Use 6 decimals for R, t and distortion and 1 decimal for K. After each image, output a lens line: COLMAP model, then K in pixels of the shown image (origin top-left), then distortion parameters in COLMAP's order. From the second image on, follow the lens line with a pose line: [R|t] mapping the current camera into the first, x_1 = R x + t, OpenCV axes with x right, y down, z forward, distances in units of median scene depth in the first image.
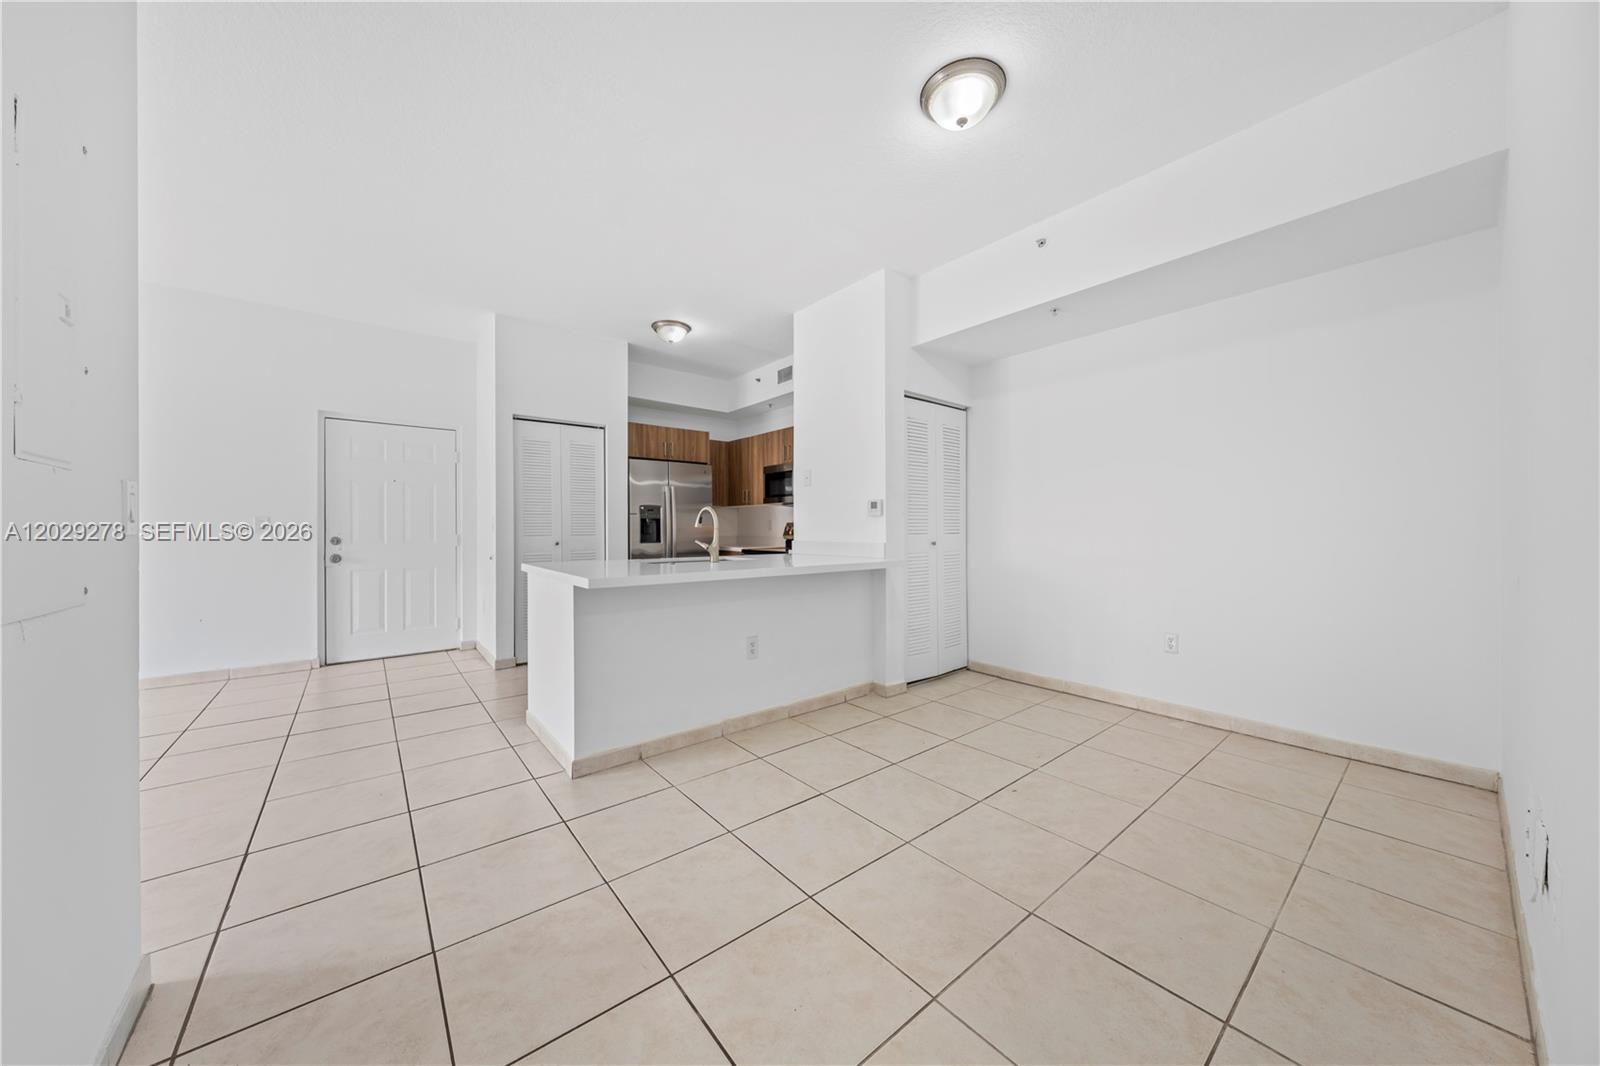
lens RADIAL K [[540.2, 0, 800.5], [0, 540.2, 528.9], [0, 0, 1]] dist [-0.008441, -0.000086]
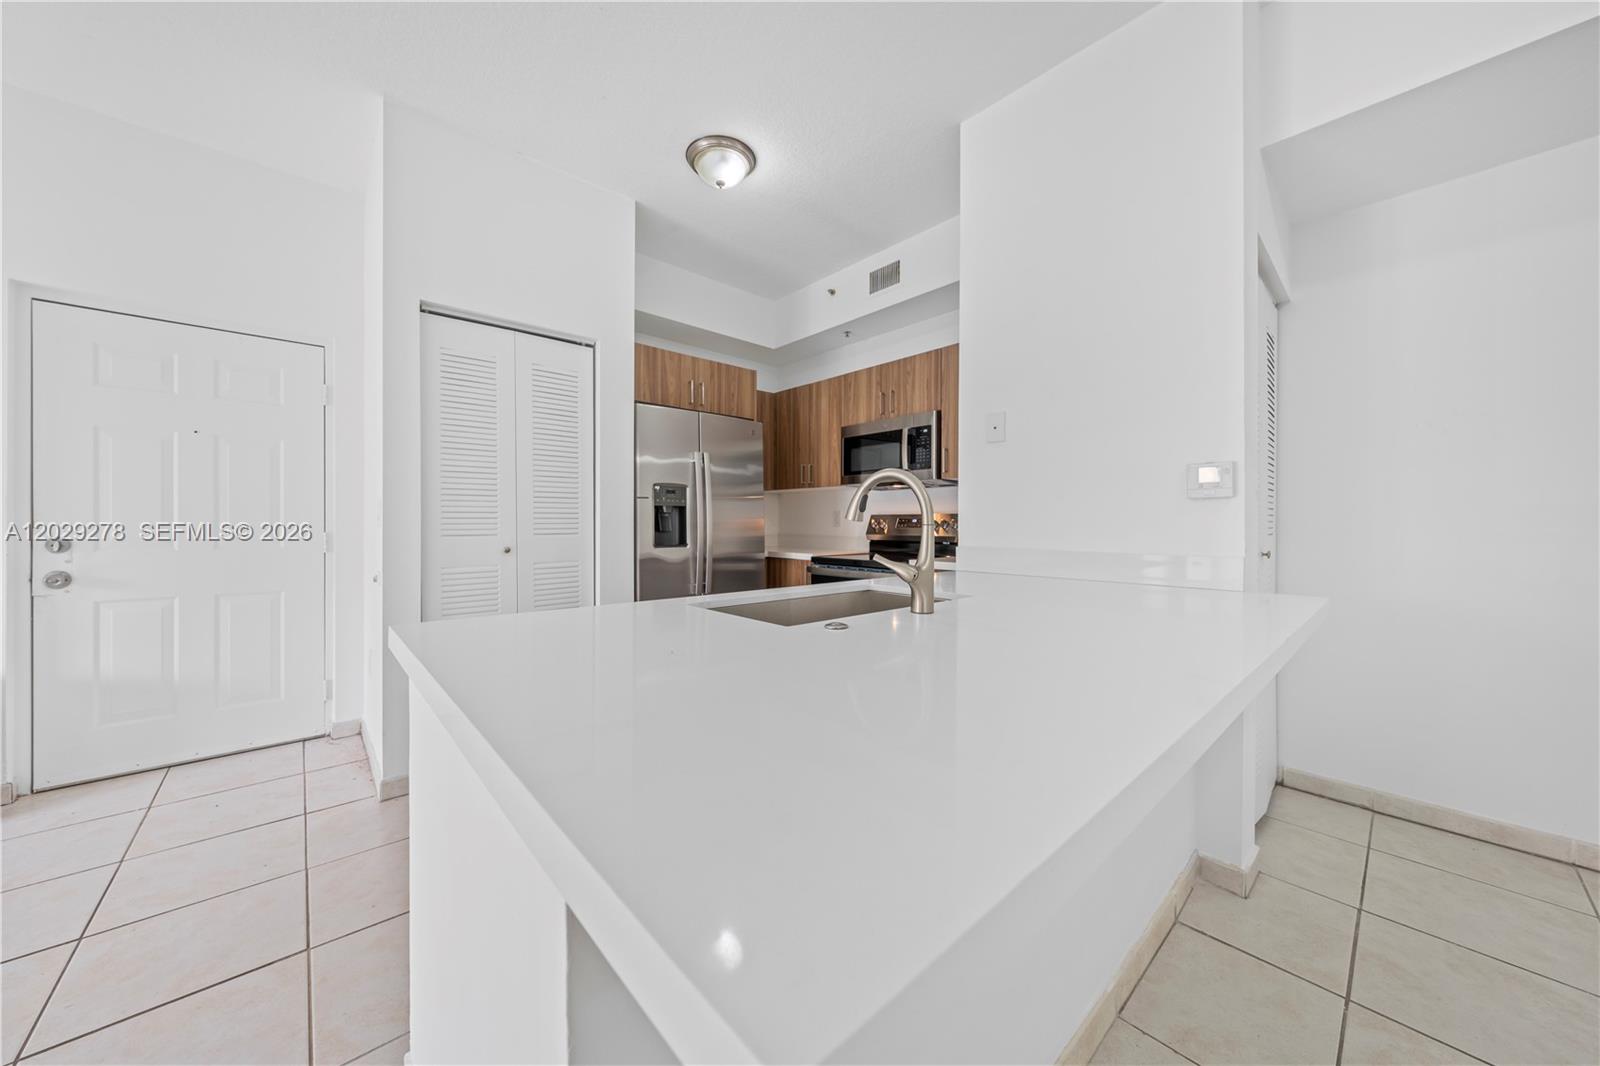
lens RADIAL K [[562.4, 0, 803.2], [0, 562.4, 524.4], [0, 0, 1]] dist [-0.005679, 0.000407]
pose [[0.998823, 0.003837, 0.048343, -0.160769], [-0.003925, 0.999991, 0.001719, -0.000536], [-0.048336, -0.001907, 0.998829, 0.373115]]
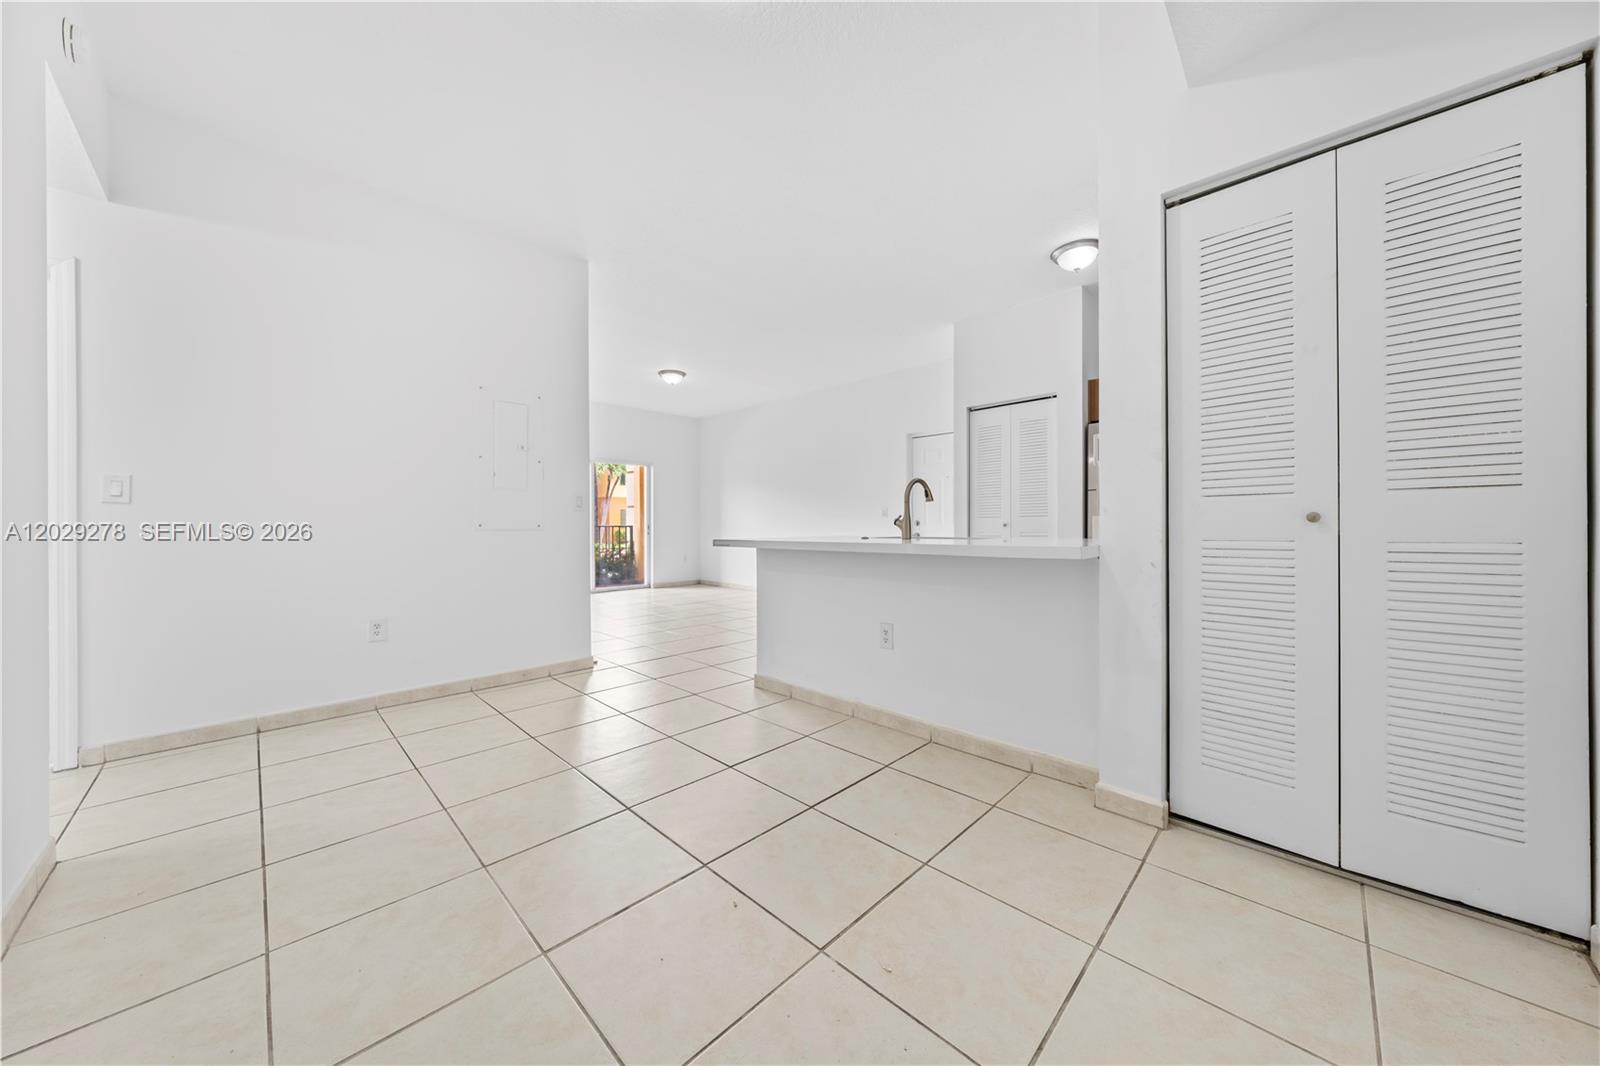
lens RADIAL K [[540.2, 0, 788.8], [0, 540.2, 528.1], [0, 0, 1]] dist [-0.008441, -0.000086]
pose [[0.097289, 0.002614, -0.995253, 0.445151], [0.003352, 0.999990, 0.002954, 0.025050], [0.995251, -0.003624, 0.097279, 0.441985]]
